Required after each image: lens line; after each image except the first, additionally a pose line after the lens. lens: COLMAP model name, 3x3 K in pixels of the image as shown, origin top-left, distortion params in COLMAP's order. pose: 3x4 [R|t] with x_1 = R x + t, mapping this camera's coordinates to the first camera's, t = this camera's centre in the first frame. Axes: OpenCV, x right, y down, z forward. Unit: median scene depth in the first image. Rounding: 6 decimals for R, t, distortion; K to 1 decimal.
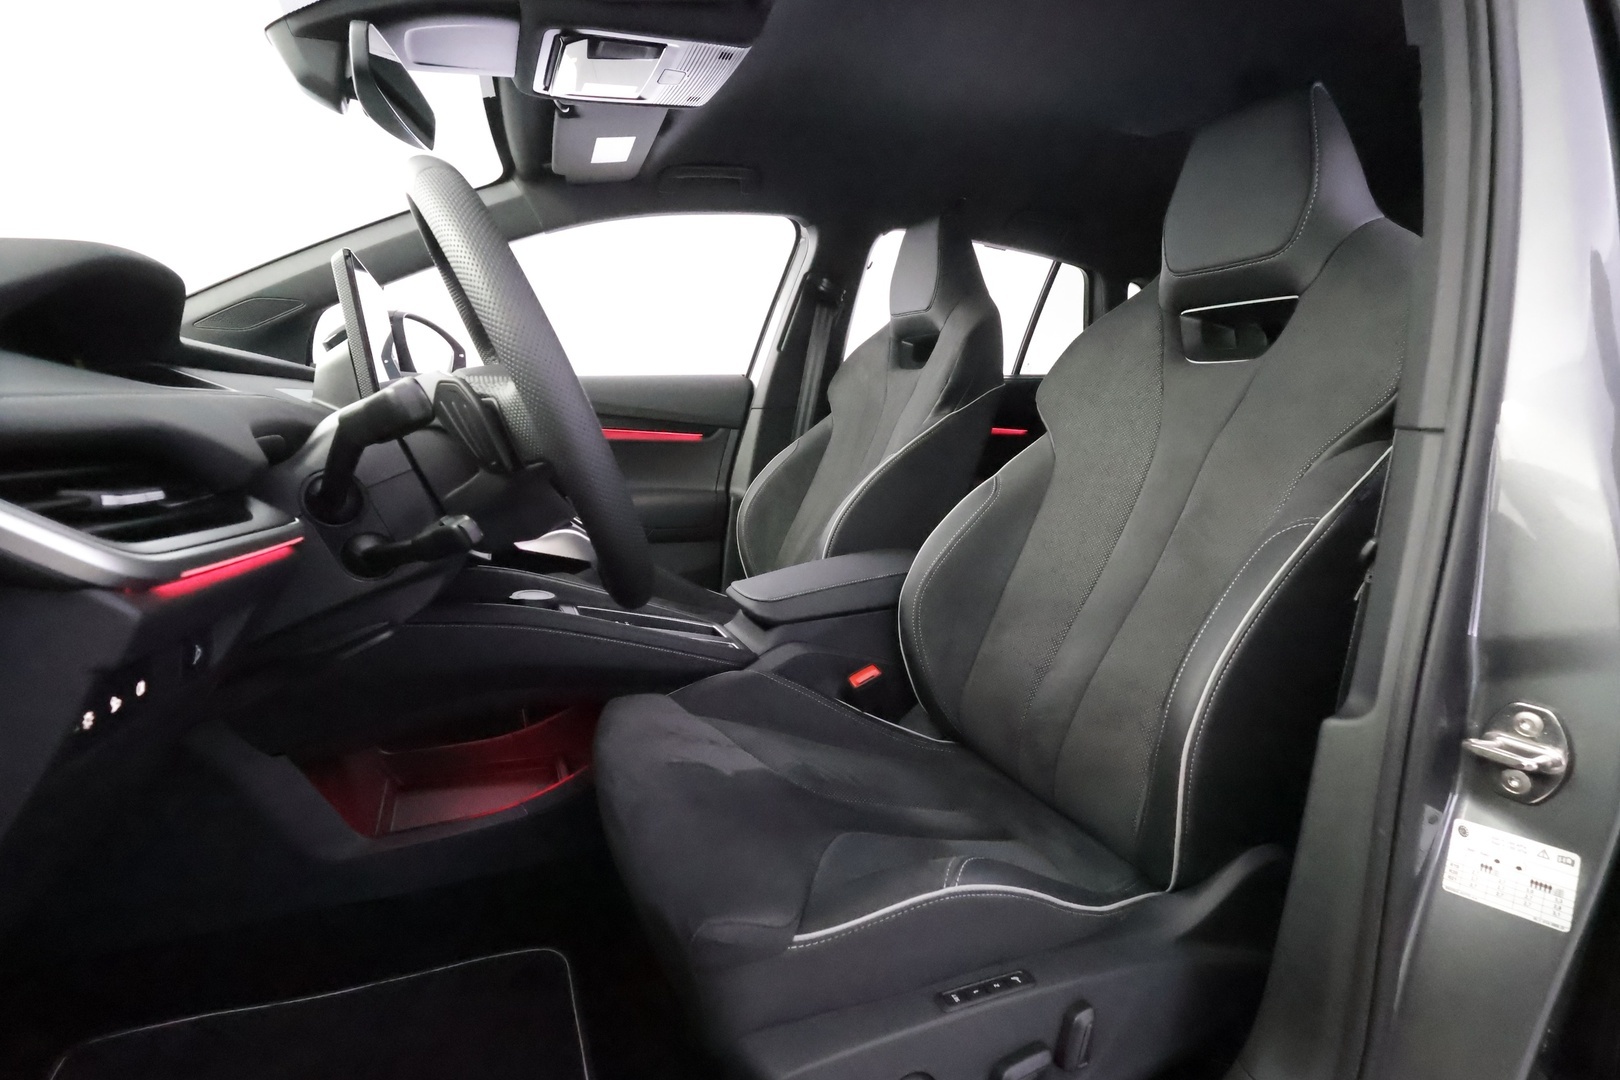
lens RADIAL K [[748.3, 0, 808.9], [0, 748.3, 540.6], [0, 0, 1]] dist [-0.001005, 0.000978]
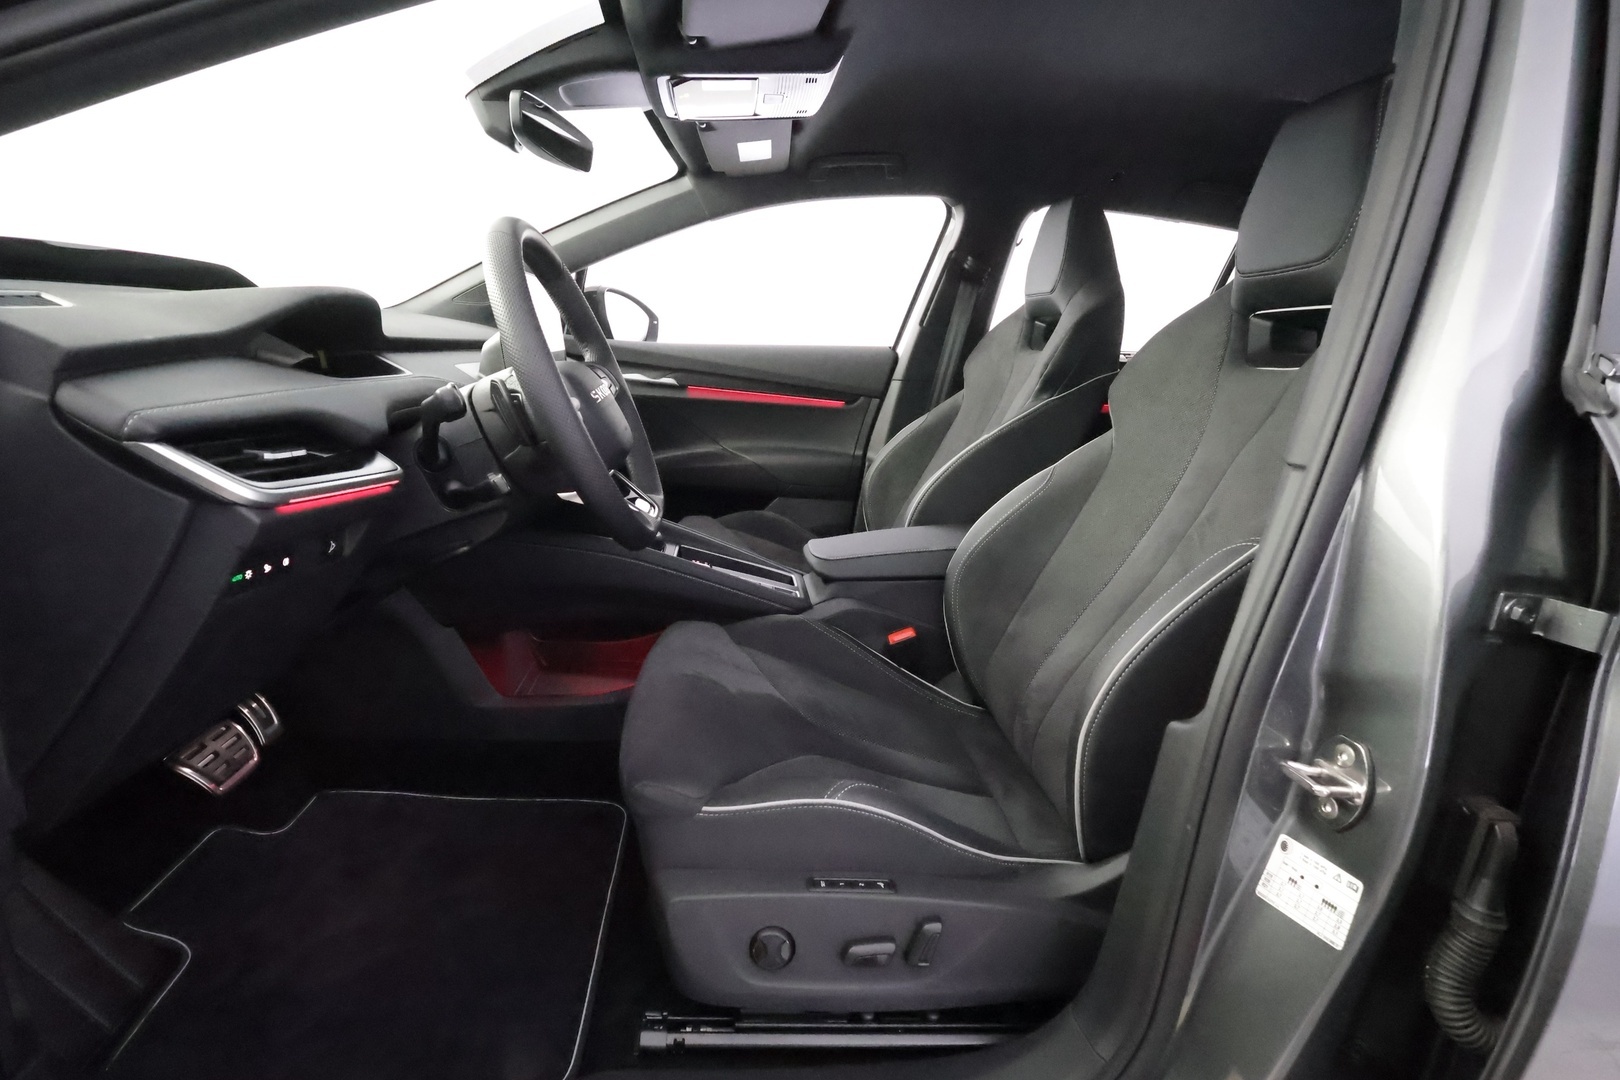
lens RADIAL K [[748.3, 0, 811.6], [0, 748.3, 539.0], [0, 0, 1]] dist [-0.001005, 0.000978]
pose [[0.950299, 0.108375, -0.291868, 0.315045], [-0.090983, 0.993206, 0.072559, -0.038646], [0.297749, -0.042398, 0.953702, -0.123925]]
